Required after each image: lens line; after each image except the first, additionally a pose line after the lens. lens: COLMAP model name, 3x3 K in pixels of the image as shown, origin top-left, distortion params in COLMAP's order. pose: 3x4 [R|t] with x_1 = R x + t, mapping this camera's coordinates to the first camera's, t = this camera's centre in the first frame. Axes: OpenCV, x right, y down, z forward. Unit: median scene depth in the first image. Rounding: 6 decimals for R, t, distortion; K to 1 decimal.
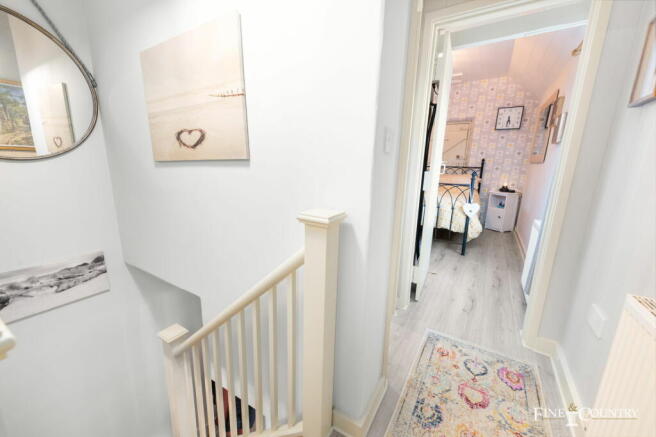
lens RADIAL K [[252.4, 0, 327.9], [0, 252.4, 218.6], [0, 0, 1]] dist [0.000570, -0.000128]
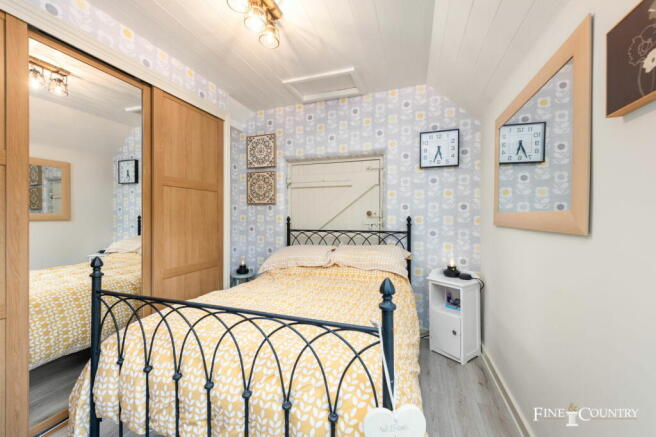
lens RADIAL K [[252.4, 0, 327.6], [0, 252.4, 216.9], [0, 0, 1]] dist [0.000570, -0.000128]
pose [[0.972411, -0.020035, 0.232414, 0.318224], [0.069841, 0.975608, -0.208113, -0.136751], [-0.222576, 0.218603, 0.950091, 0.521238]]
